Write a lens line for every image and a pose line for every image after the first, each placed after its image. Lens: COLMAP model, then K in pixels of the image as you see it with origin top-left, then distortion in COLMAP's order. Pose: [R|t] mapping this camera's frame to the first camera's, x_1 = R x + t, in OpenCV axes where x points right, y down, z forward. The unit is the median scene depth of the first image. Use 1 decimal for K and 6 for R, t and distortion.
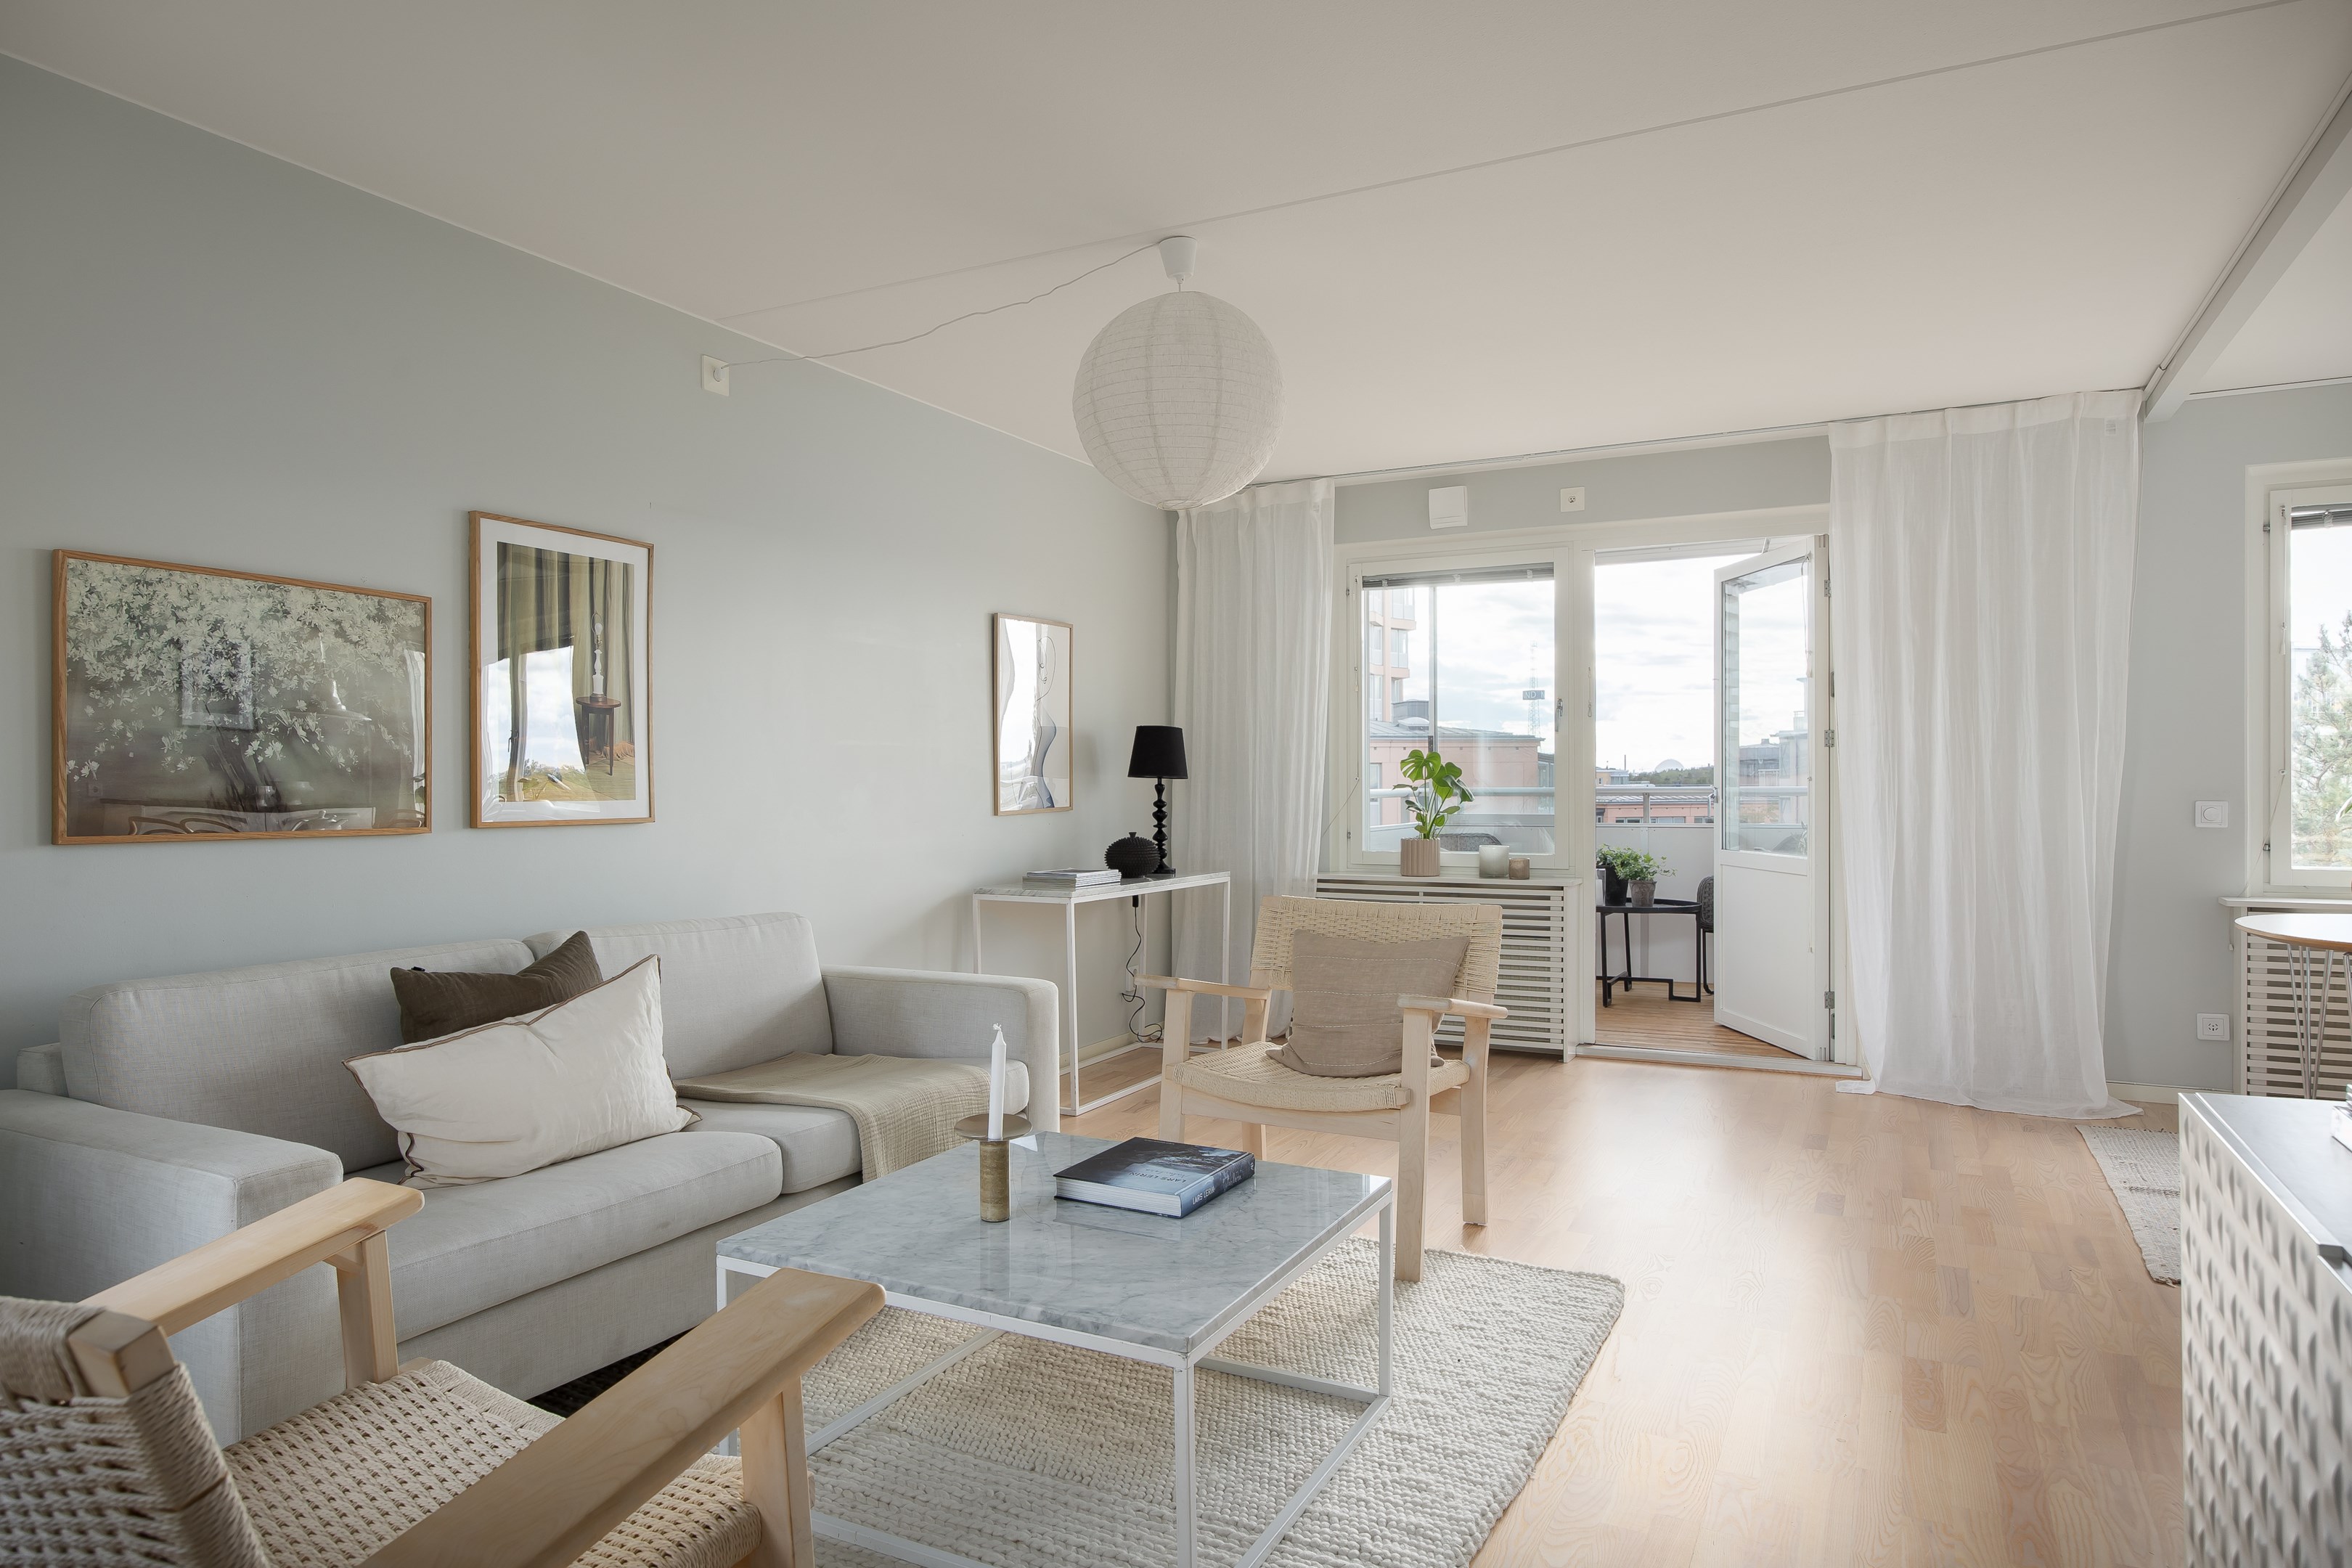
lens RADIAL K [[1417.3, 0, 1176.0], [0, 1417.3, 784.0], [0, 0, 1]] dist [0.000536, 0.000985]
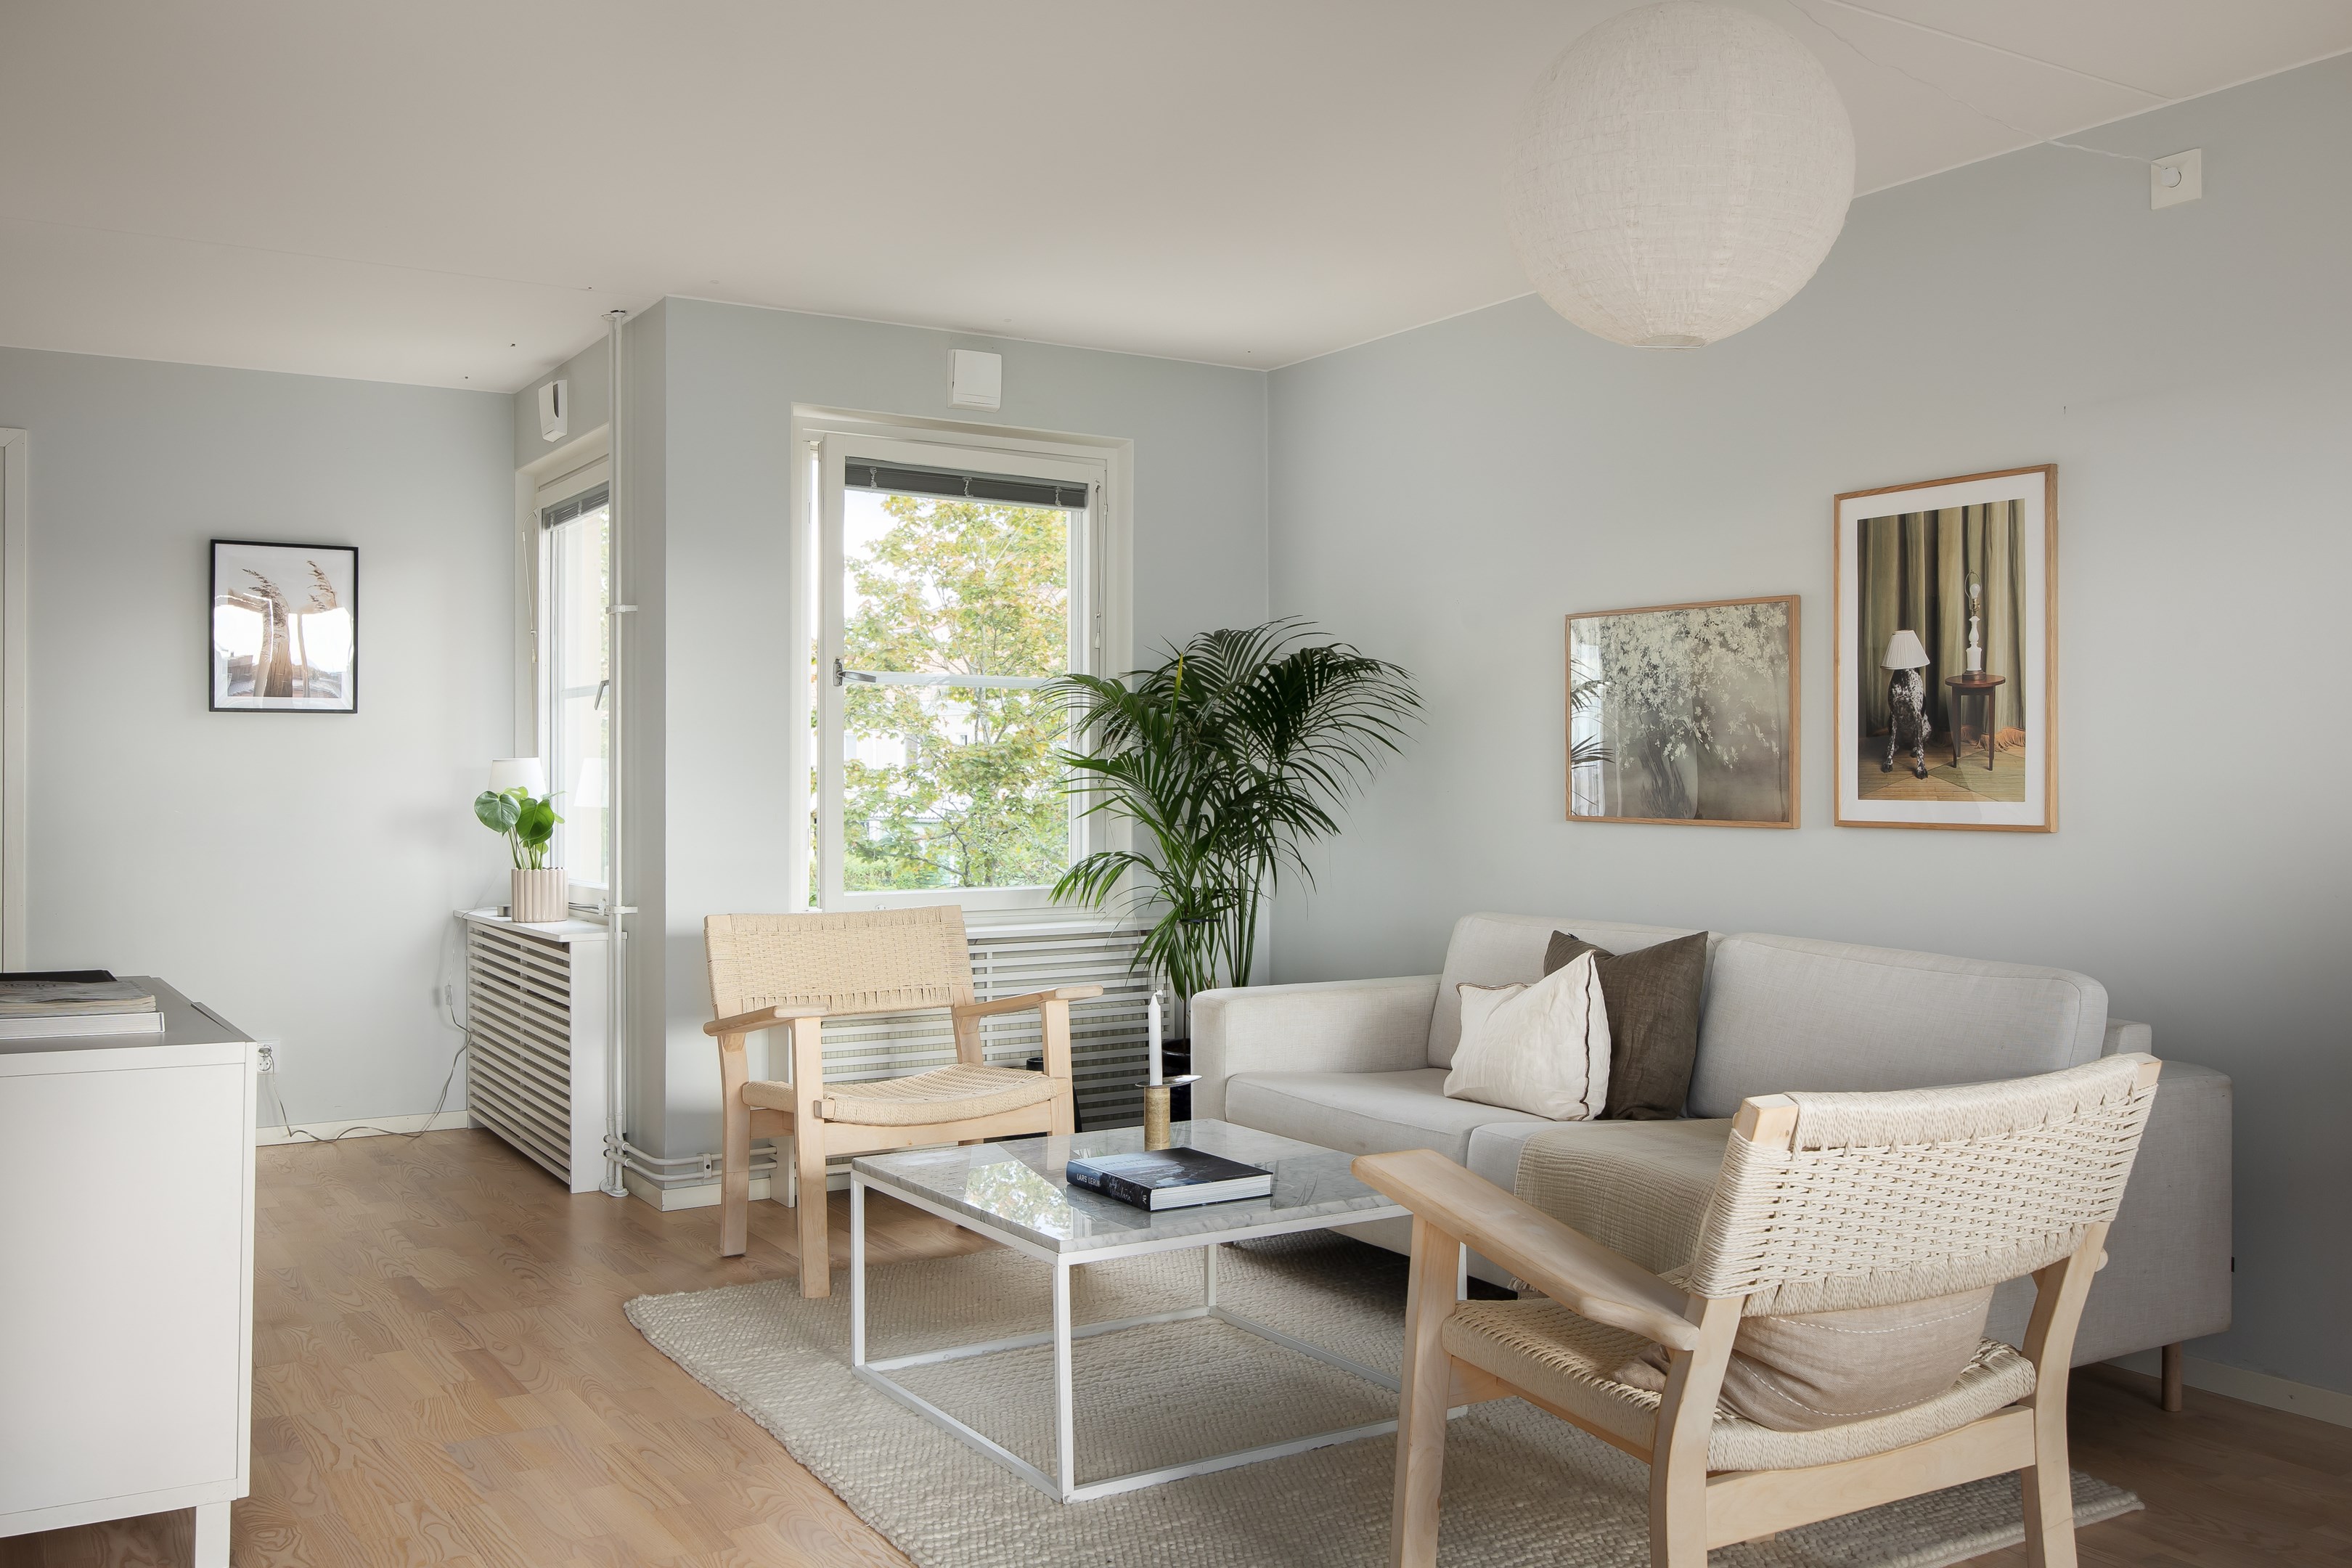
lens RADIAL K [[2025.5, 0, 1176.0], [0, 2025.5, 784.0], [0, 0, 1]] dist [0.005672, 0.000834]
pose [[-0.504550, 0.010781, -0.863315, 0.610970], [0.003050, 0.999938, 0.010704, -0.008927], [0.863377, 0.002768, -0.504552, 0.873841]]
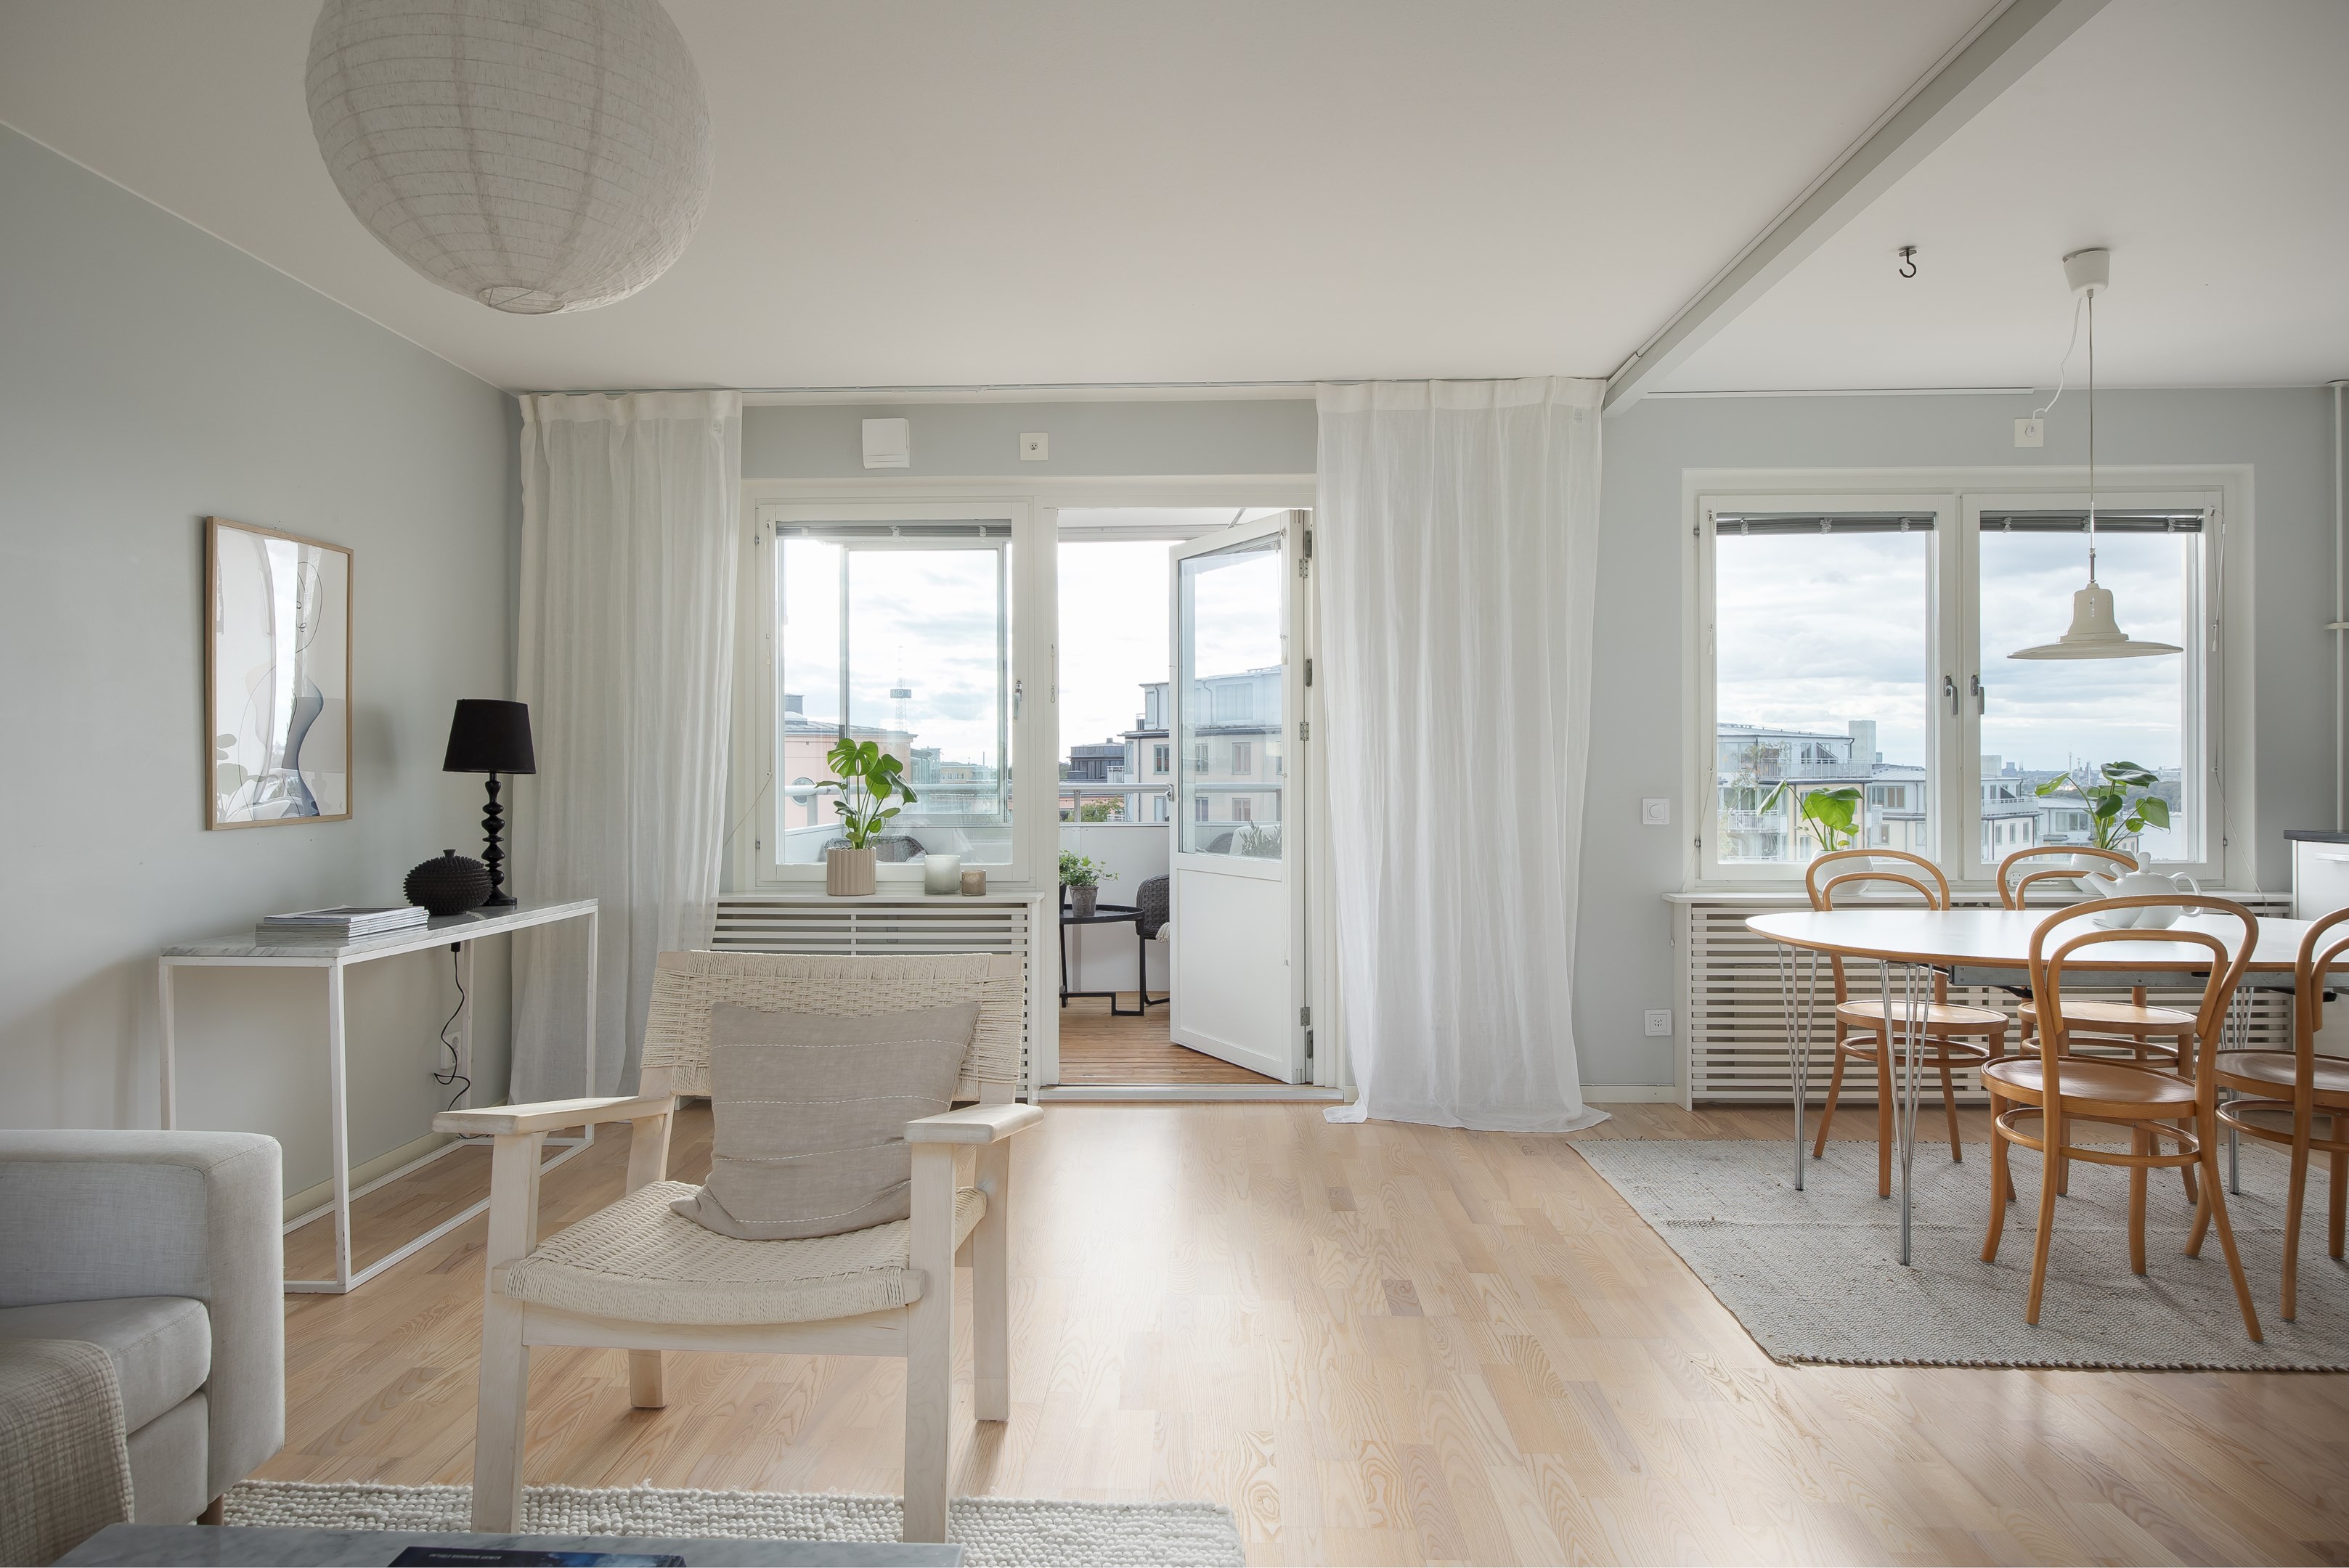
lens RADIAL K [[1376.3, 0, 1173.1], [0, 1376.3, 772.6], [0, 0, 1]] dist [-0.006761, -0.000191]
pose [[0.903967, 0.002391, 0.427596, 0.002793], [-0.000430, 0.999989, -0.004683, -0.001411], [-0.427602, 0.004050, 0.903958, 0.262324]]
